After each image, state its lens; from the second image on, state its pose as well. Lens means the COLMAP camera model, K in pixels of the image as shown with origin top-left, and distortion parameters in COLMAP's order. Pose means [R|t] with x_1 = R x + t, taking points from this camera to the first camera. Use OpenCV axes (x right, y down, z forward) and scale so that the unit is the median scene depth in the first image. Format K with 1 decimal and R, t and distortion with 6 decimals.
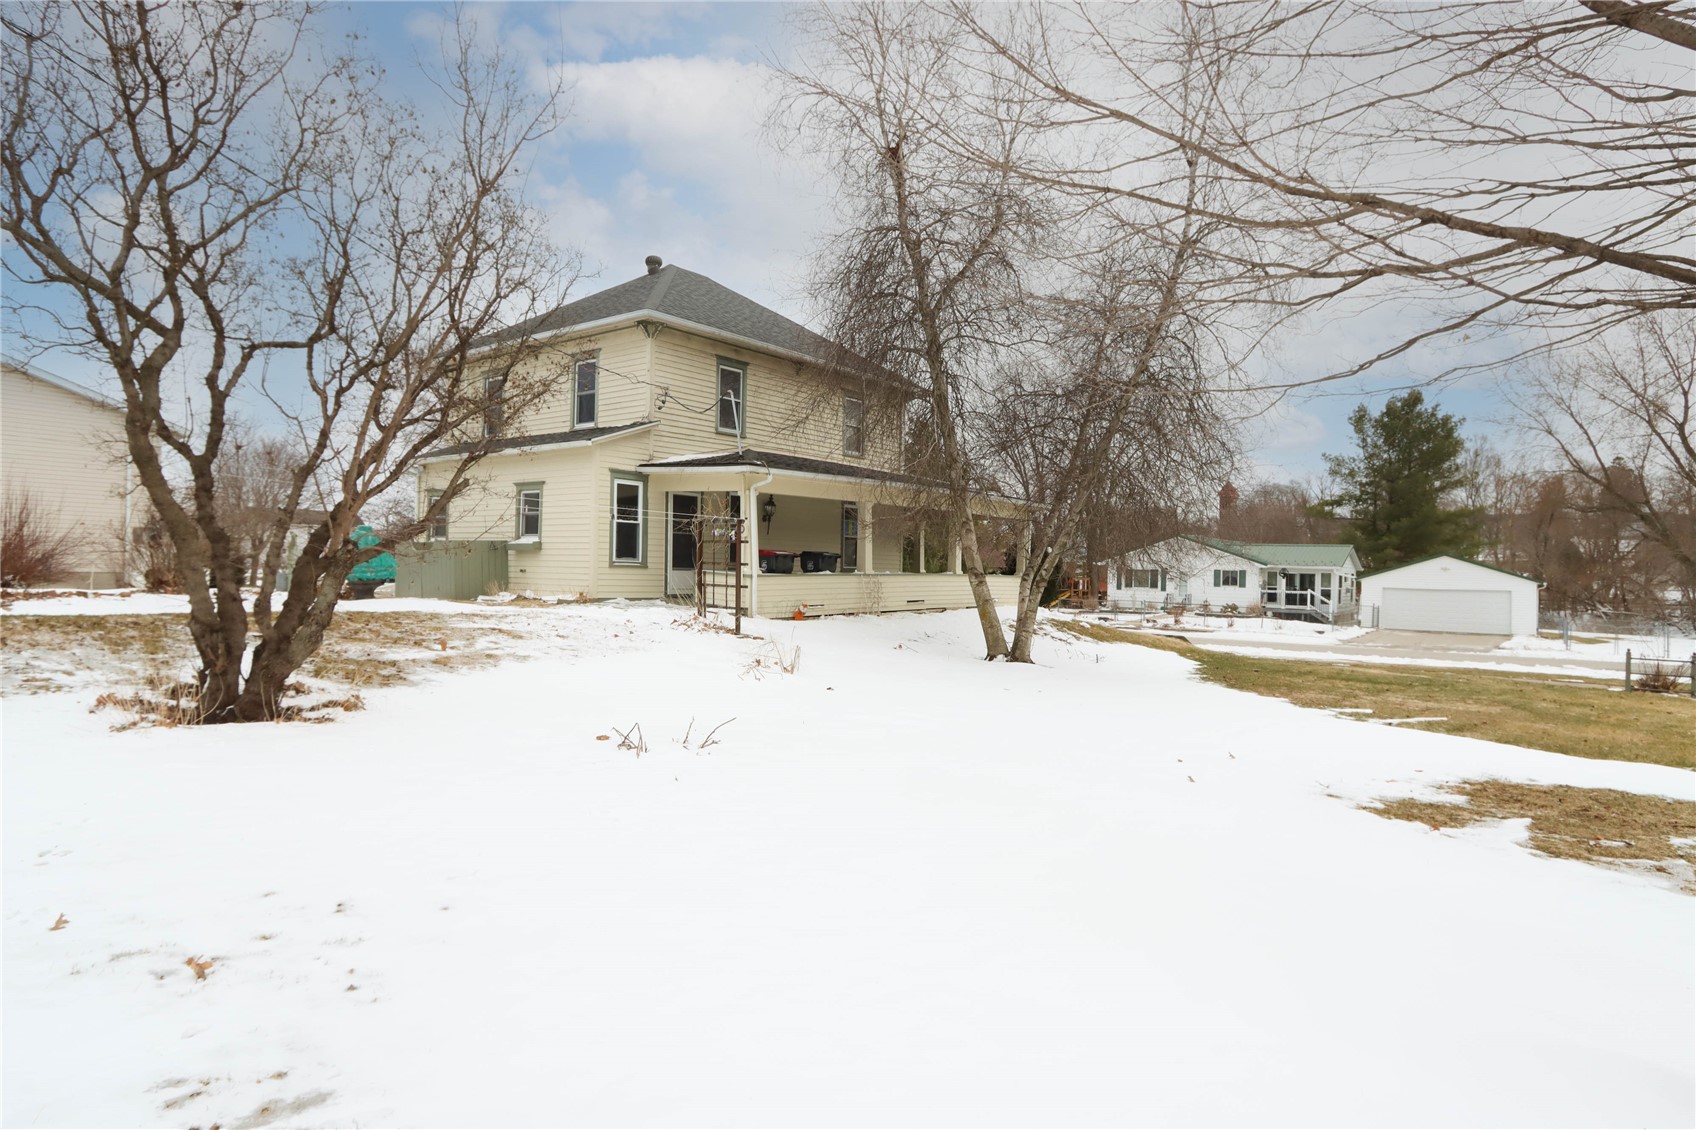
lens RADIAL K [[951.5, 0, 848.0], [0, 951.5, 565.0], [0, 0, 1]] dist [-0.001043, -0.000005]
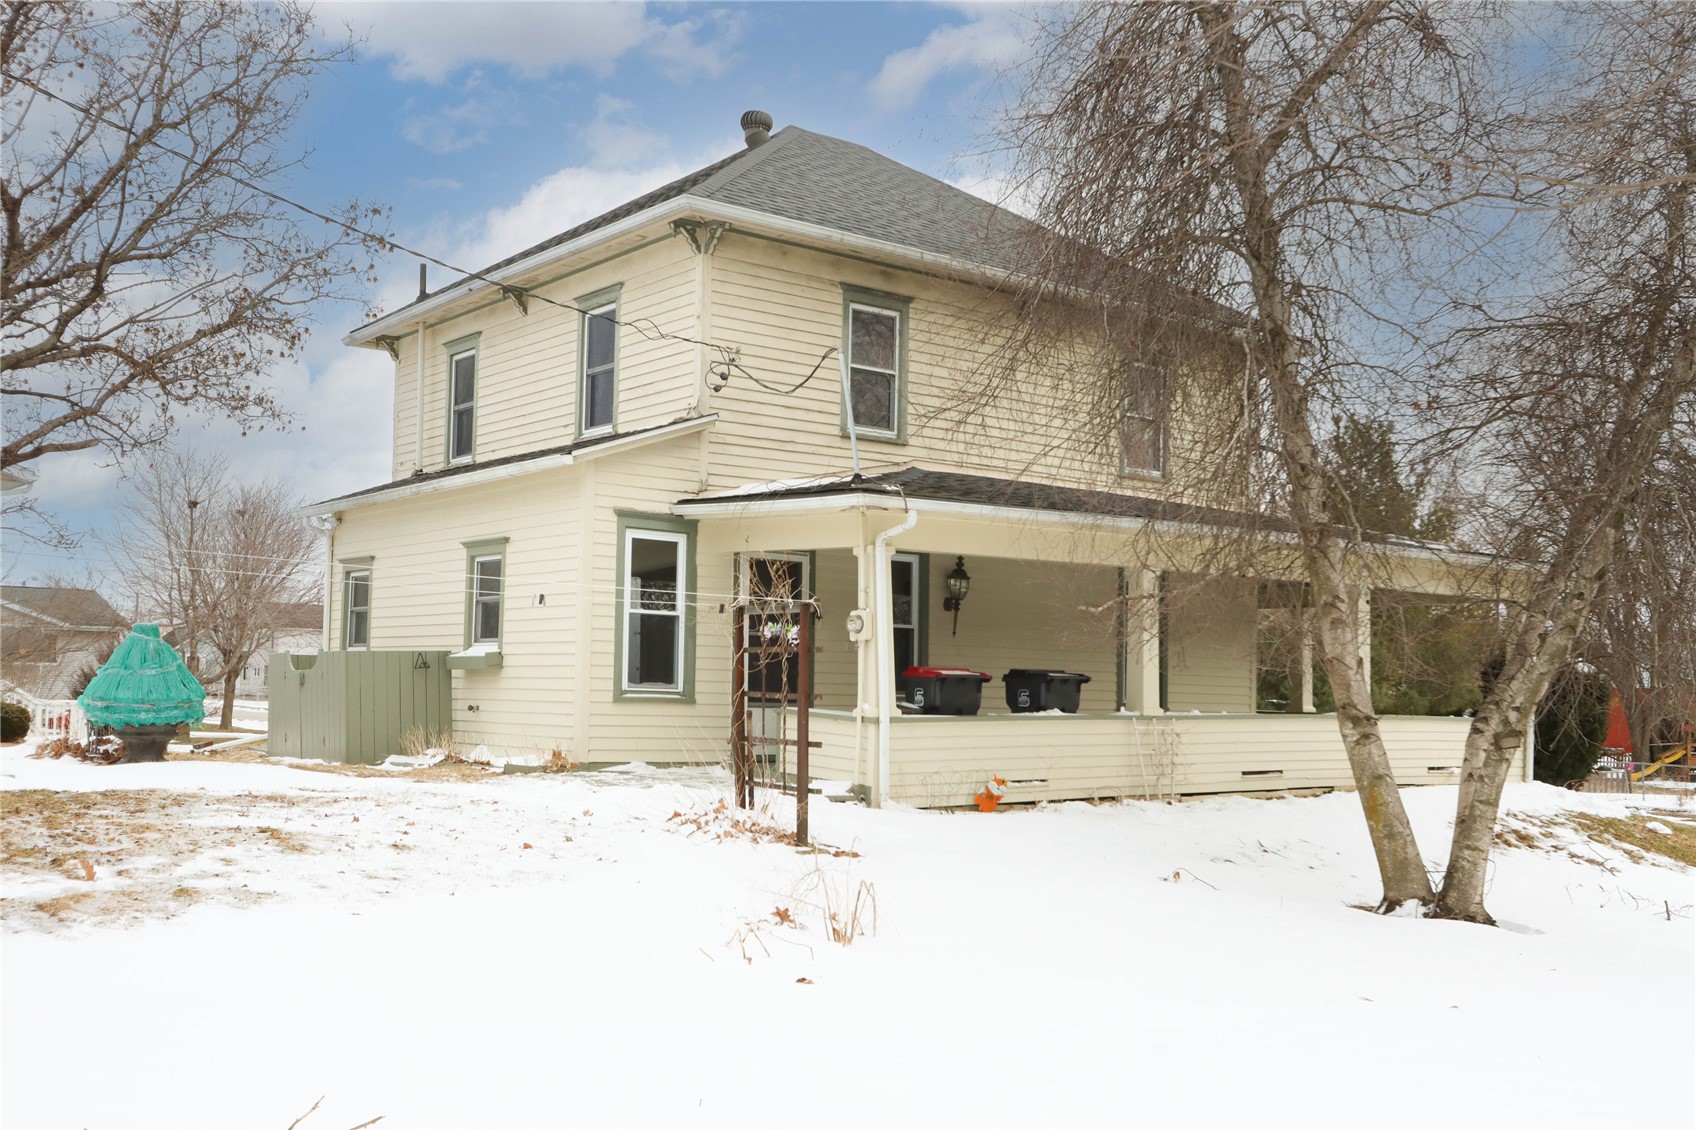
lens RADIAL K [[1667.1, 0, 845.5], [0, 1667.1, 639.7], [0, 0, 1]] dist [0.018623, 0.006327]
pose [[0.970350, -0.008073, -0.241570, 0.082999], [0.000185, 0.999467, -0.032655, -0.001608], [0.241705, 0.031642, 0.969834, 0.154478]]
